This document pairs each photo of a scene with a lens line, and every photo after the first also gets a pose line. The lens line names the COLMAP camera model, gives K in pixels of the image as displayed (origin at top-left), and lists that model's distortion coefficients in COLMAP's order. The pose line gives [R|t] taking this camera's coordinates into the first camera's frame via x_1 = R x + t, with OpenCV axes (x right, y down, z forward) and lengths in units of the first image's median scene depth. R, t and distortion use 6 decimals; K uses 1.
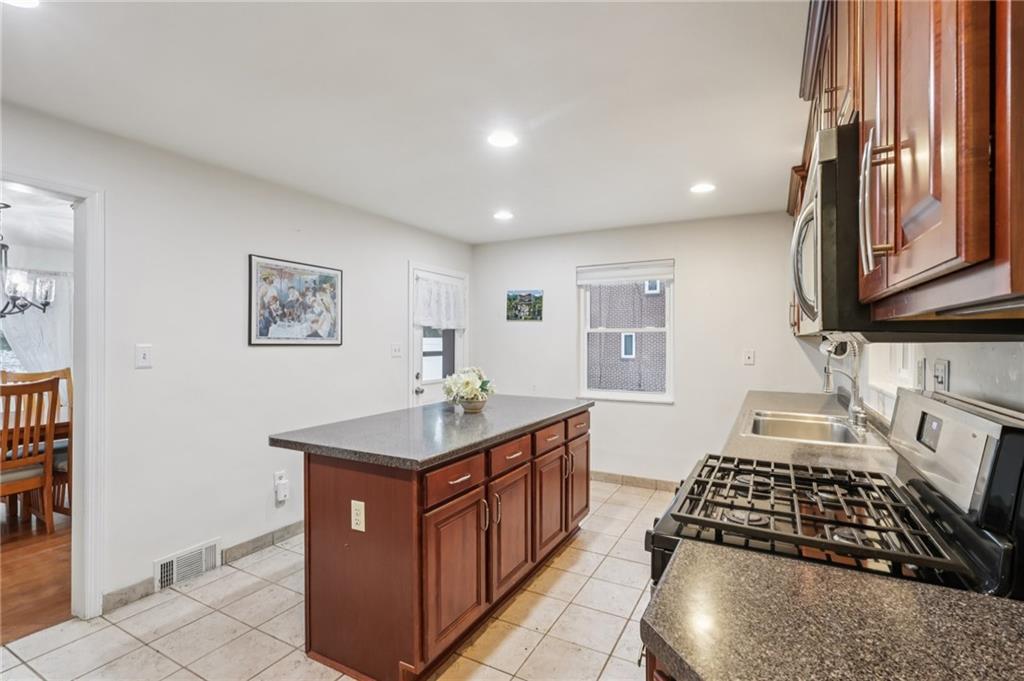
lens RADIAL K [[479.3, 0, 510.5], [0, 479.3, 339.6], [0, 0, 1]] dist [-0.000994, 0.000969]
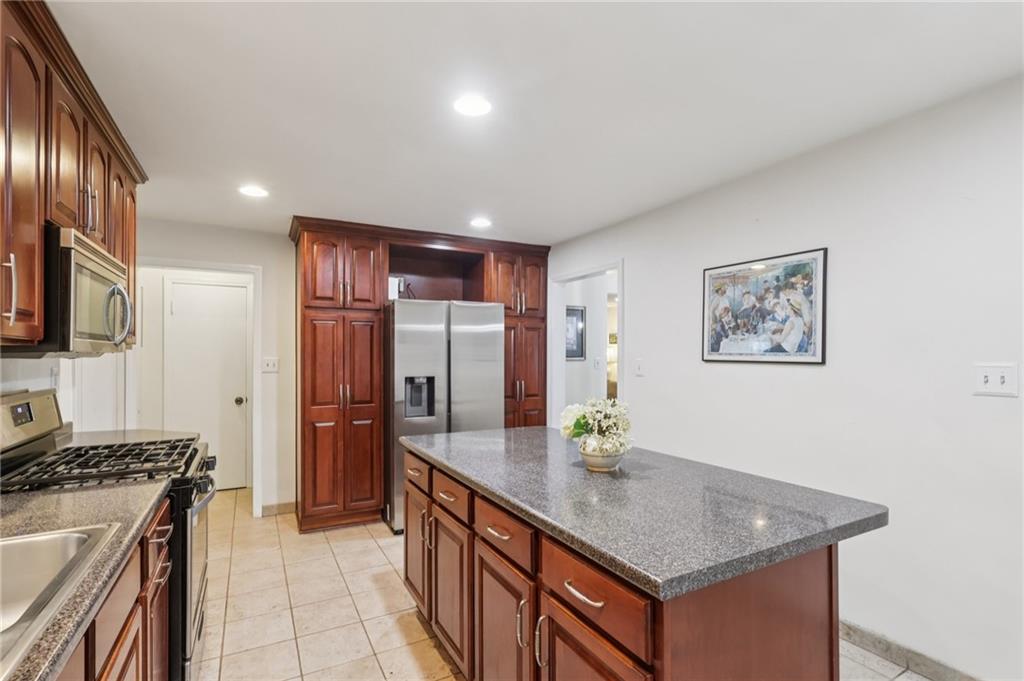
lens RADIAL K [[479.3, 0, 510.7], [0, 479.3, 350.3], [0, 0, 1]] dist [-0.000994, 0.000969]
pose [[-0.542186, -0.015722, -0.840111, 0.457642], [-0.007724, 0.999876, -0.013727, 0.005271], [0.840223, -0.000954, -0.542240, 1.095104]]
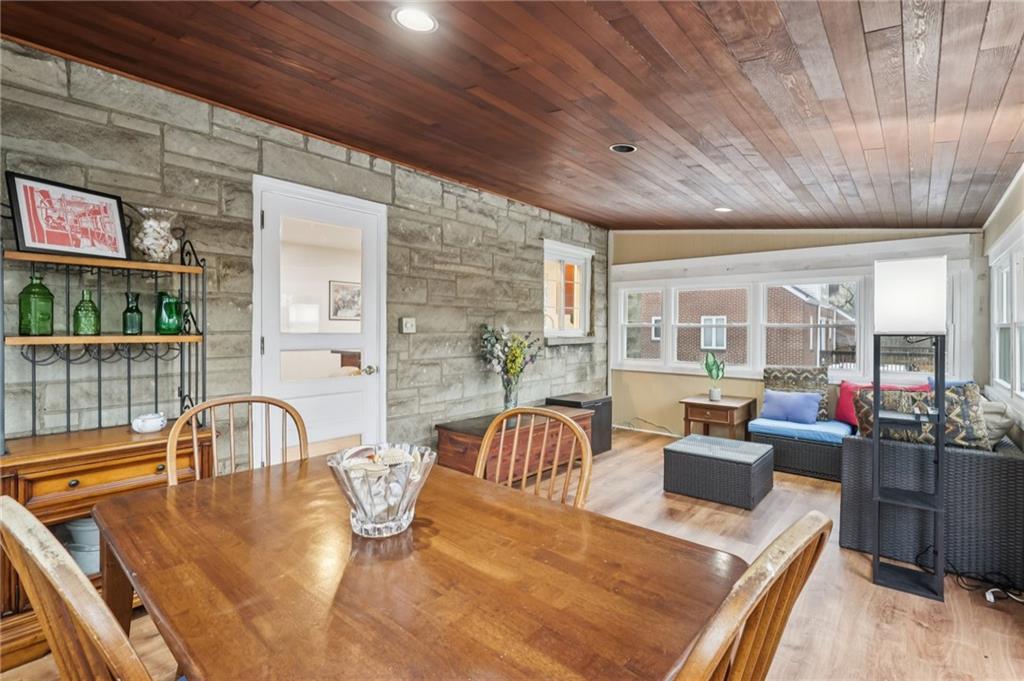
lens RADIAL K [[479.3, 0, 512.0], [0, 479.3, 332.6], [0, 0, 1]] dist [-0.000994, 0.000969]
pose [[0.978843, -0.000667, -0.204612, 0.740124], [0.002541, 0.999957, 0.008895, 0.052629], [0.204597, -0.009227, 0.978803, -1.019213]]
